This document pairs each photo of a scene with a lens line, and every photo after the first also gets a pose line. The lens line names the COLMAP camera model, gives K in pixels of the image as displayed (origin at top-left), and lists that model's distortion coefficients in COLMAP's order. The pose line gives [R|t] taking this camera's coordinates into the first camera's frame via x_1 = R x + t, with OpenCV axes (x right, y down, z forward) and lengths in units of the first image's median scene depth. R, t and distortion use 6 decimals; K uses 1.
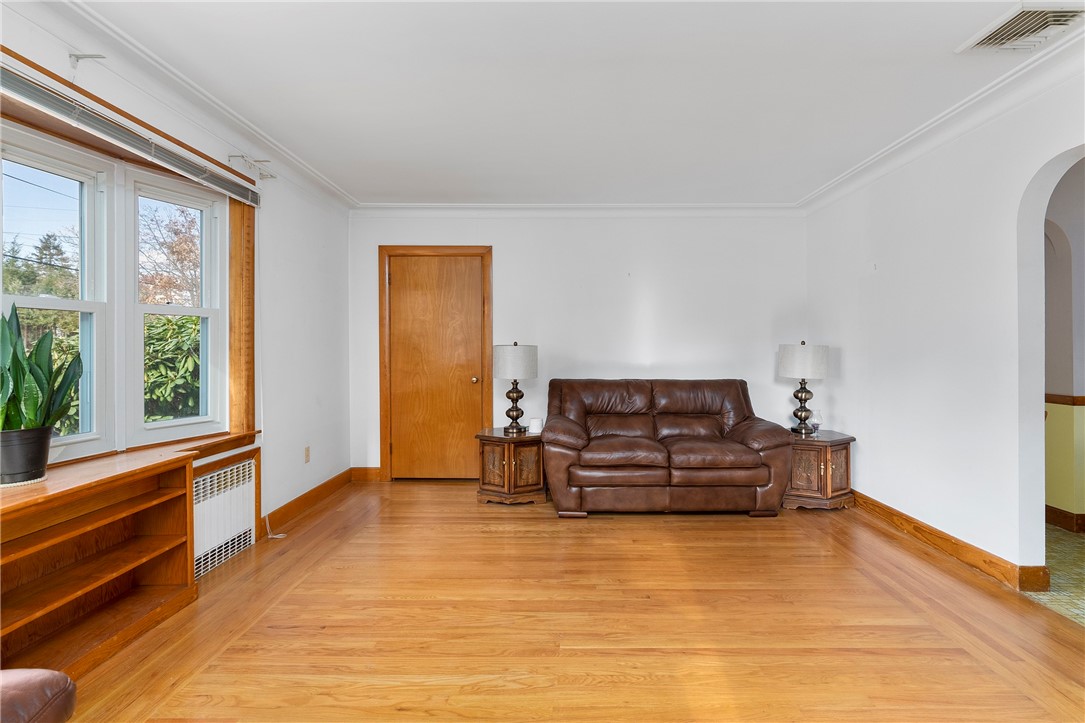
lens RADIAL K [[532.4, 0, 553.7], [0, 532.4, 363.1], [0, 0, 1]] dist [0.000588, 0.000075]
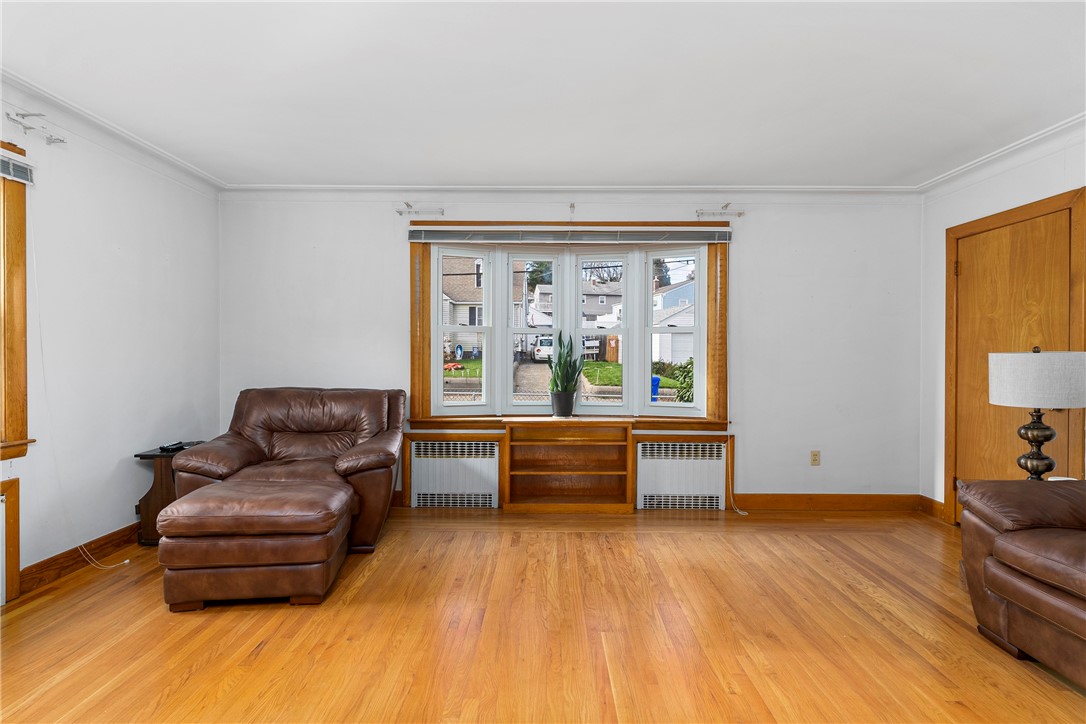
lens RADIAL K [[538.9, 0, 546.6], [0, 538.9, 378.4], [0, 0, 1]] dist [0.002617, 0.000718]
pose [[0.014072, 0.045813, -0.998851, 0.686750], [-0.032797, 0.998433, 0.045332, -0.016629], [0.999363, 0.032121, 0.015552, 0.543043]]
